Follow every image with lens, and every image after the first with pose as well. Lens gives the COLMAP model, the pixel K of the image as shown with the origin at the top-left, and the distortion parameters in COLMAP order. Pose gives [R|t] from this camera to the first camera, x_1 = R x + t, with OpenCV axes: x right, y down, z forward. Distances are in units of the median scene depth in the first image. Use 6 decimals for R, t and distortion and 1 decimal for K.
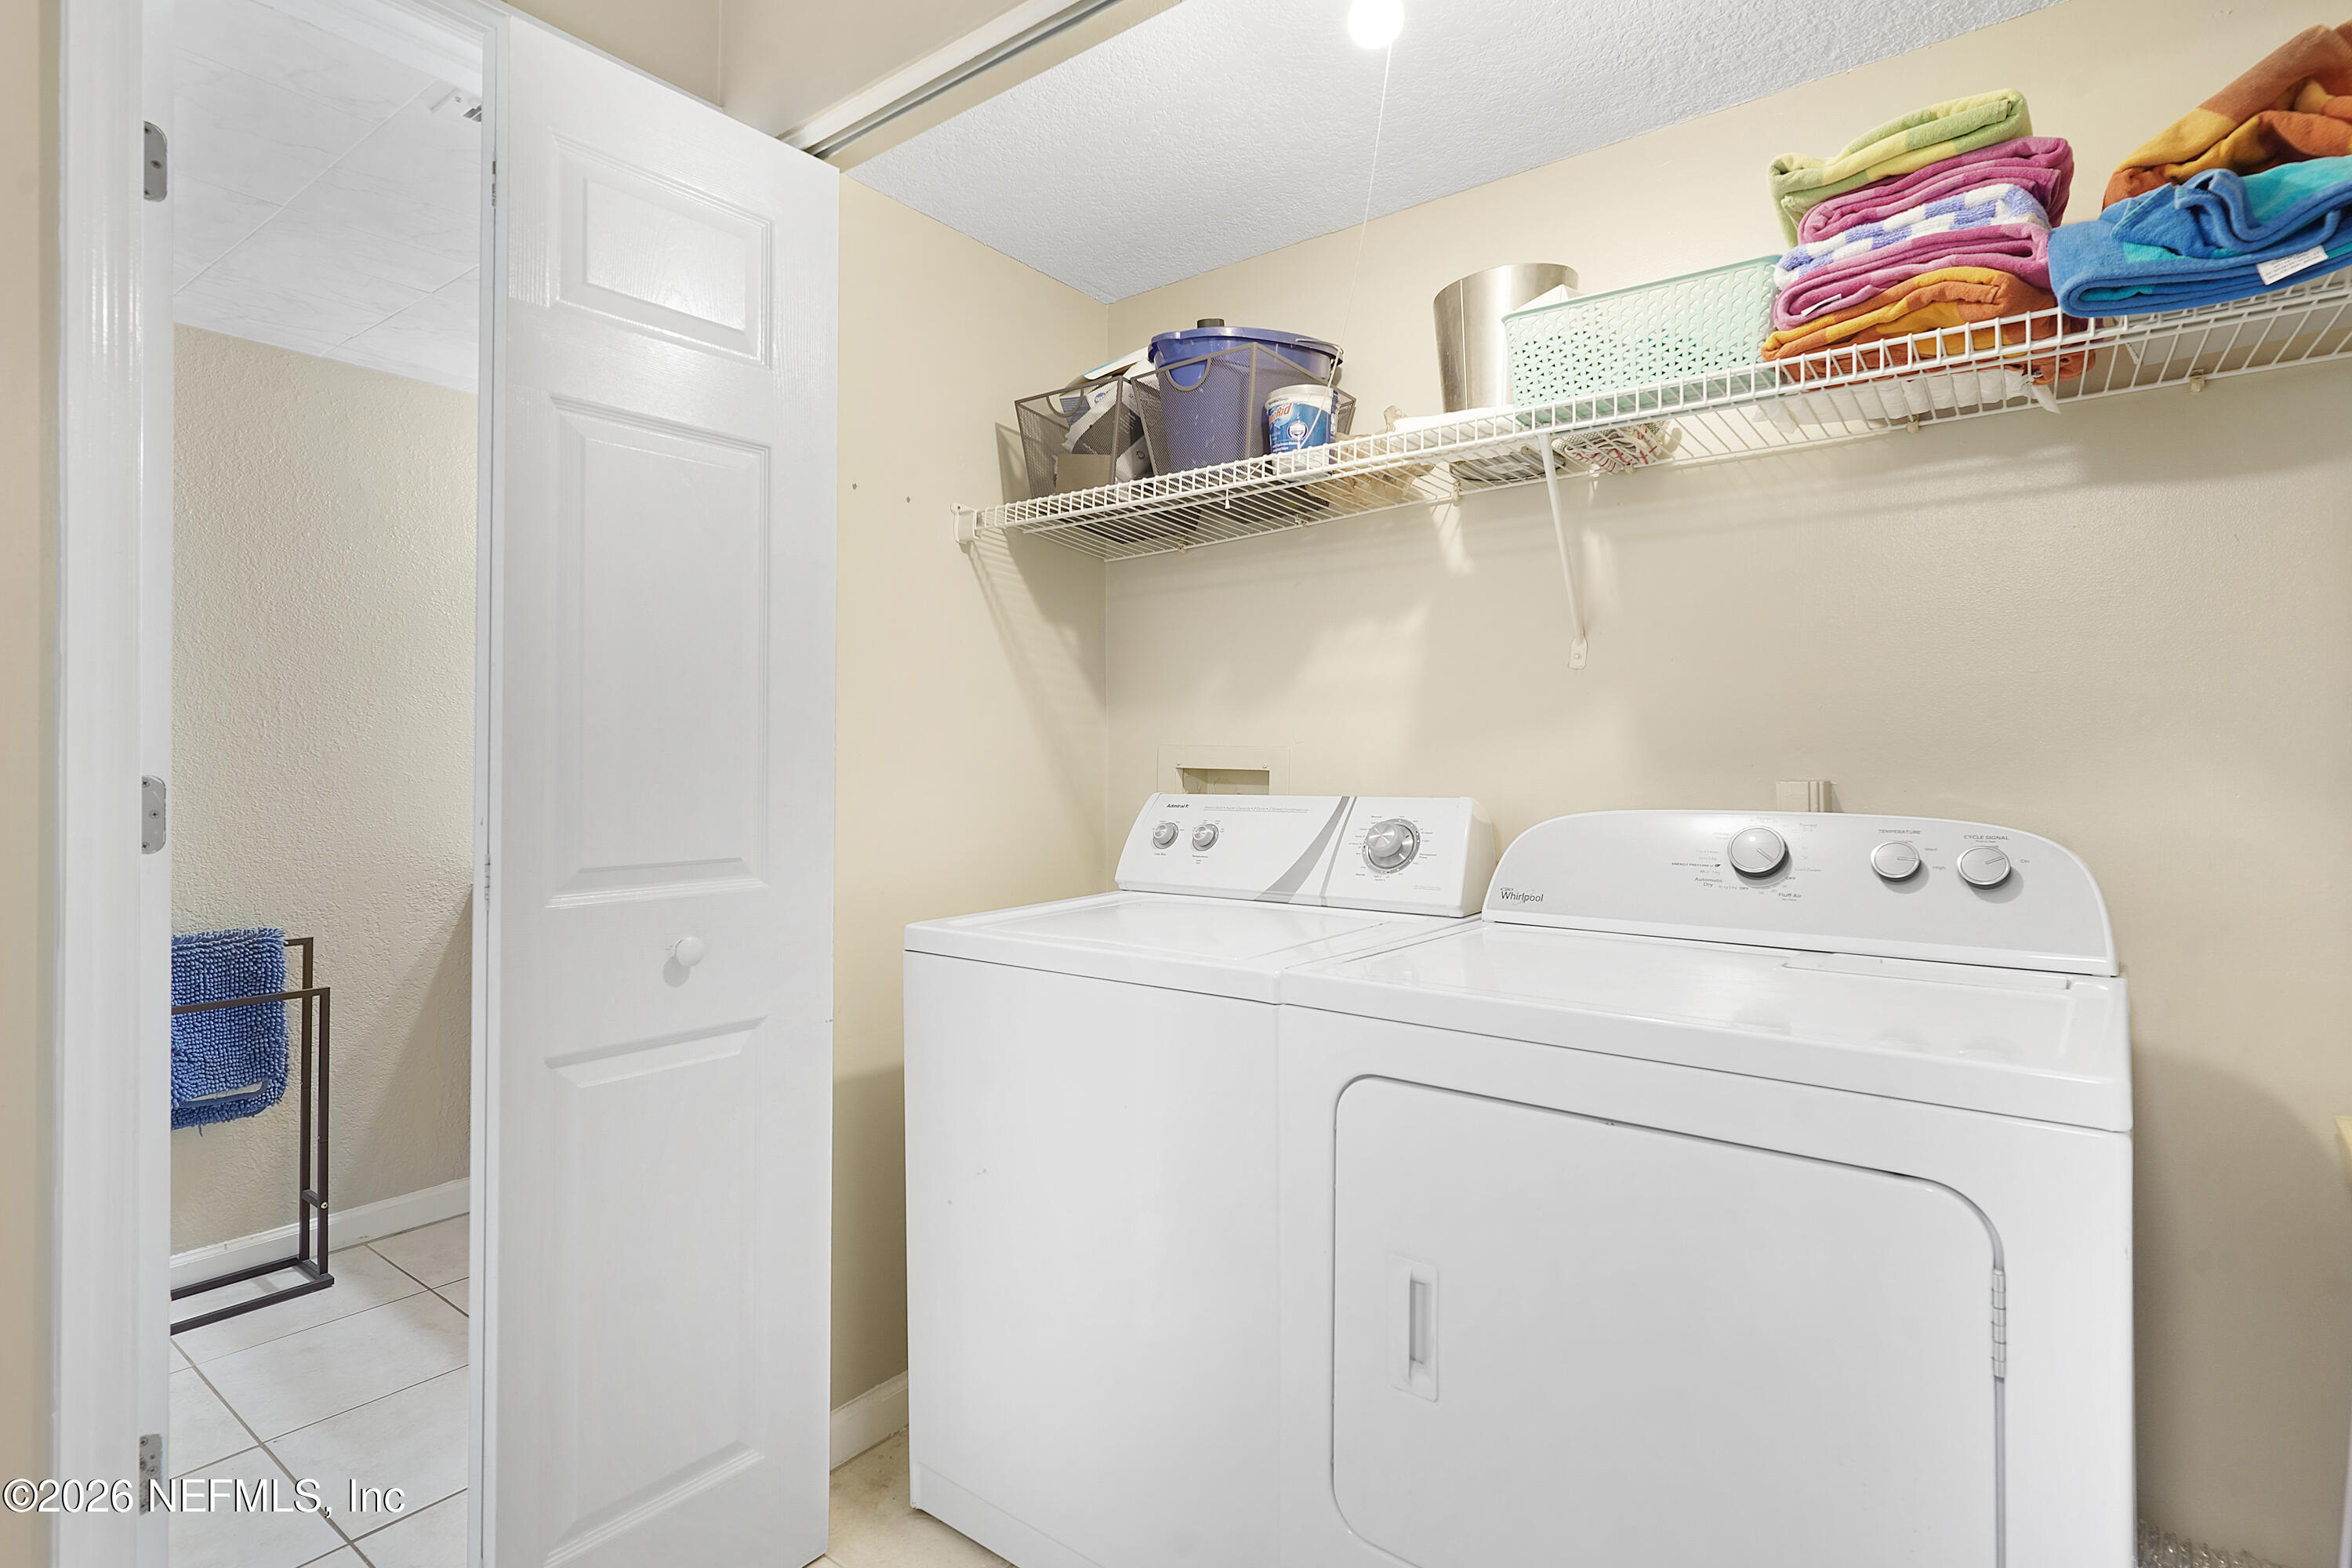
lens RADIAL K [[1139.0, 0, 1169.9], [0, 1139.0, 760.6], [0, 0, 1]] dist [-0.008629, 0.001680]
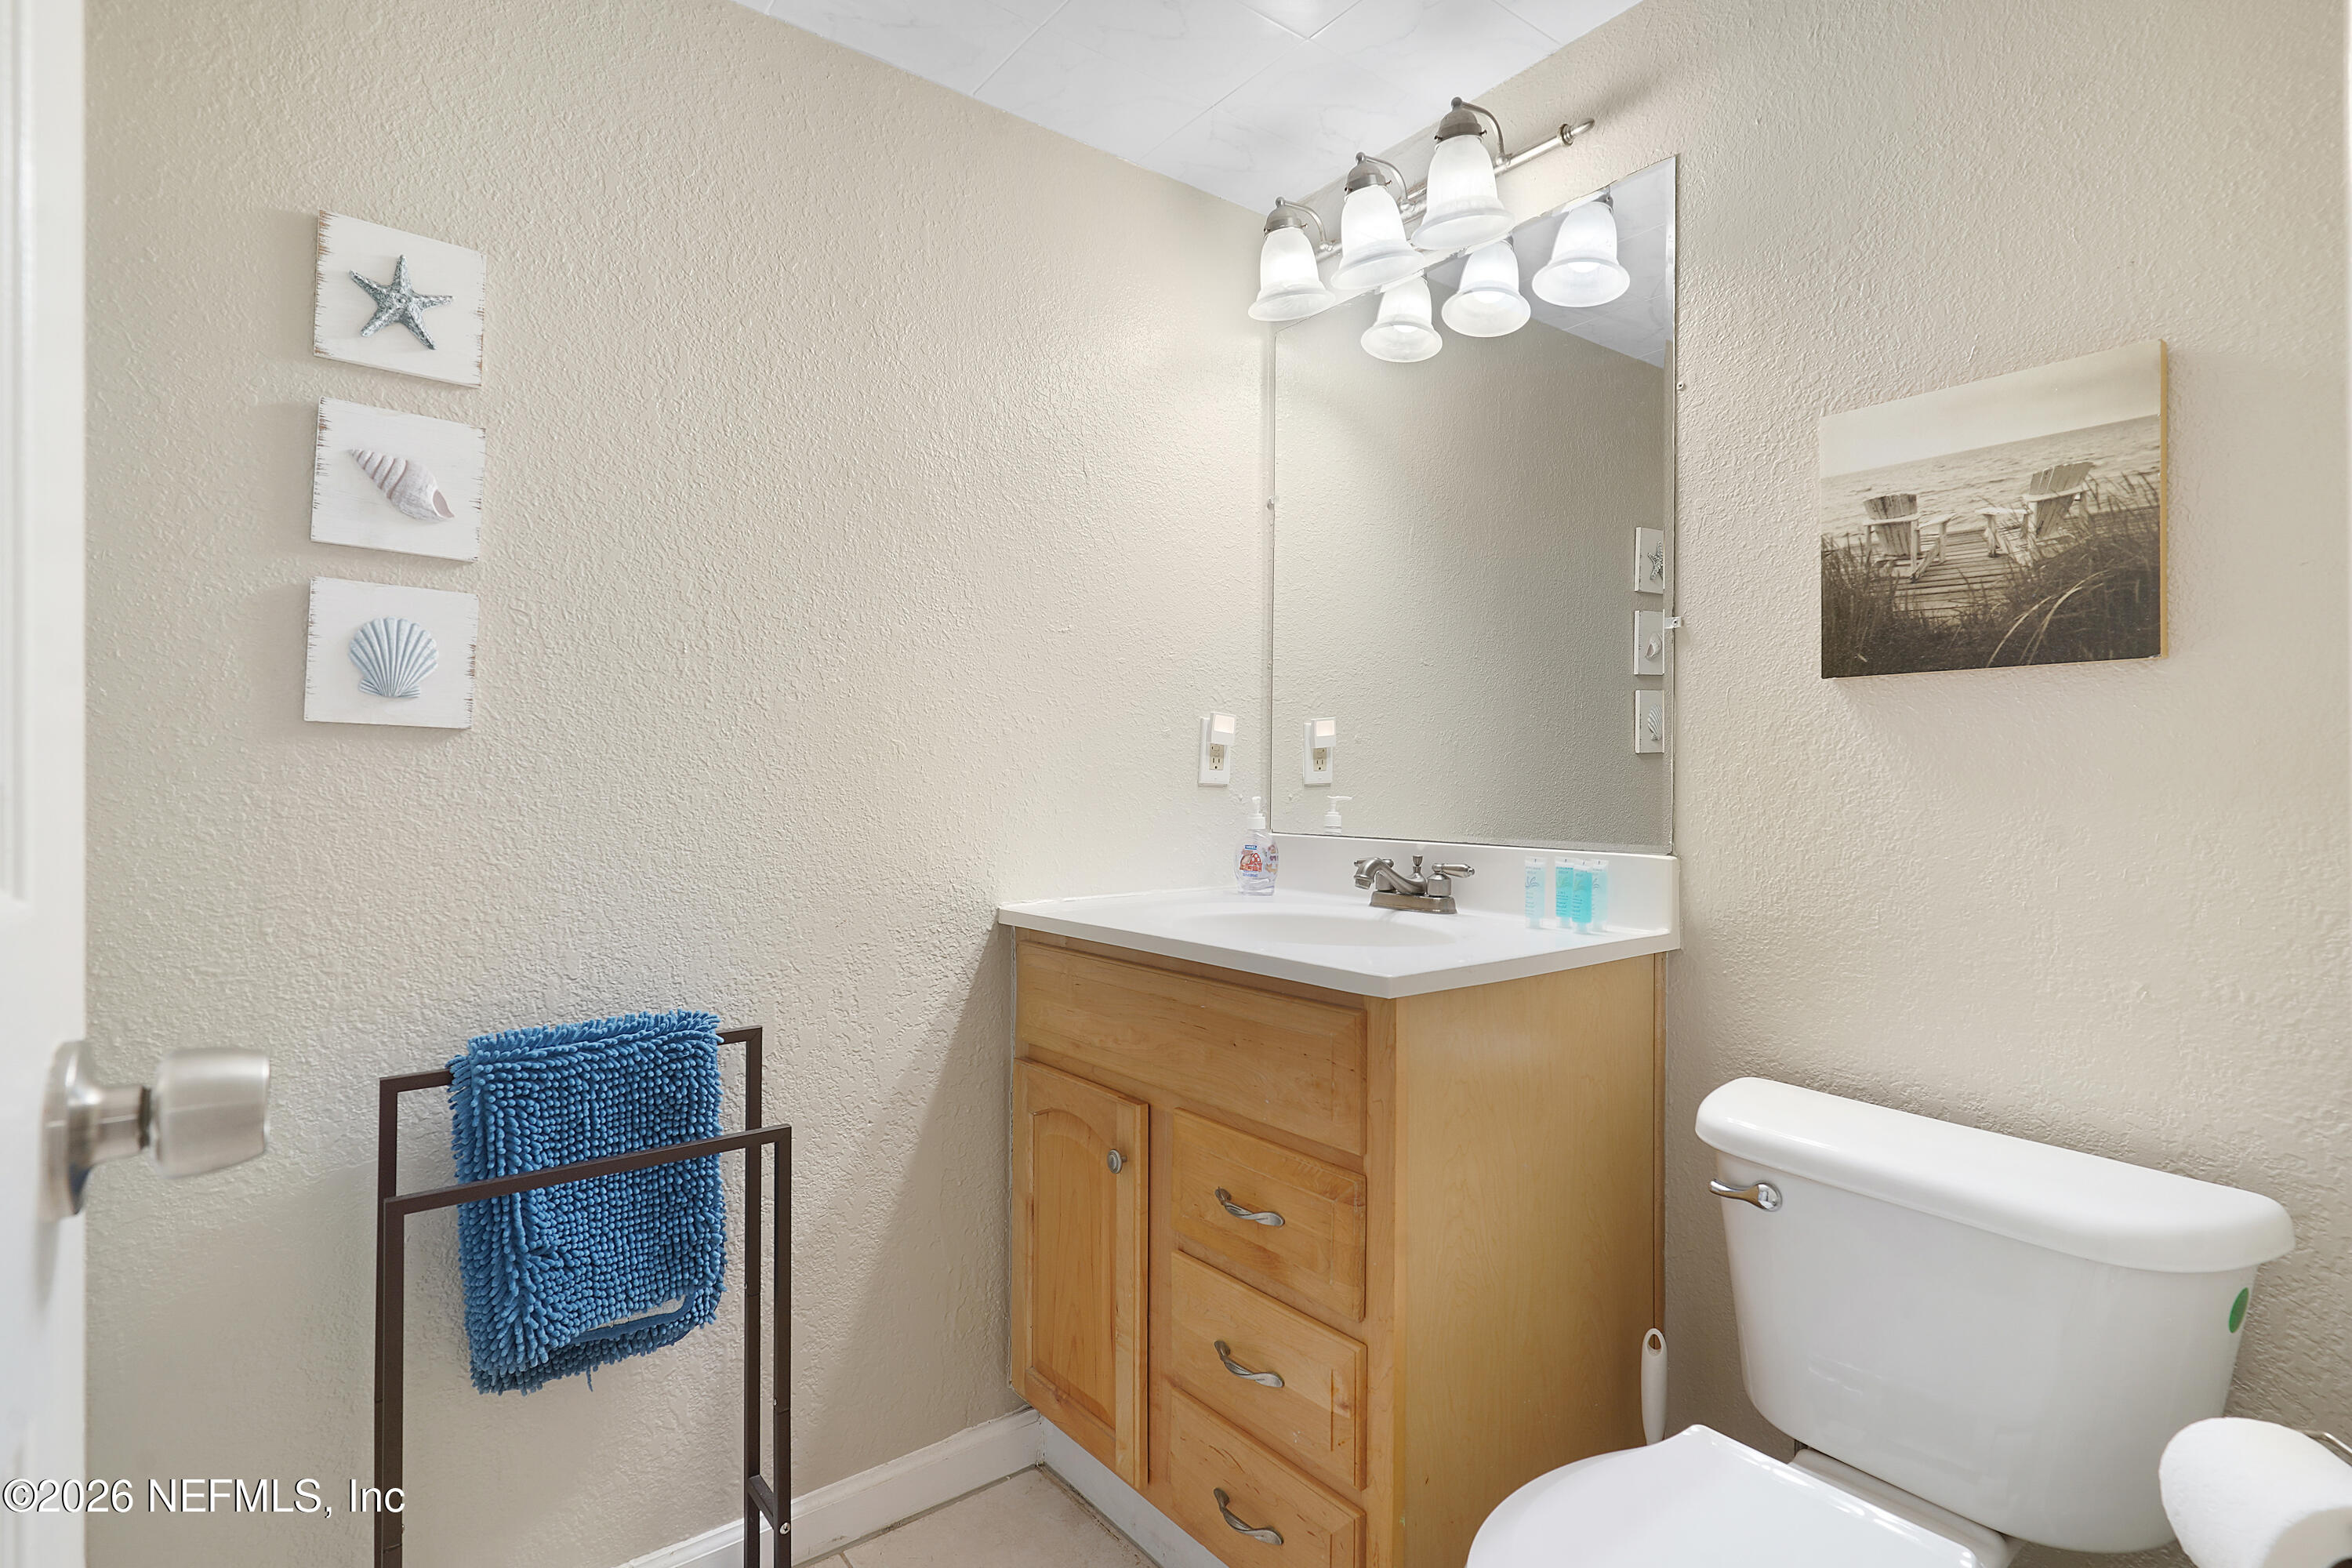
lens RADIAL K [[1139.0, 0, 1187.5], [0, 1139.0, 790.8], [0, 0, 1]] dist [-0.008629, 0.001680]
pose [[0.960950, 0.004153, -0.276692, -0.405903], [0.000193, 0.999877, 0.015676, 0.030000], [0.276723, -0.015117, 0.960831, 0.529531]]
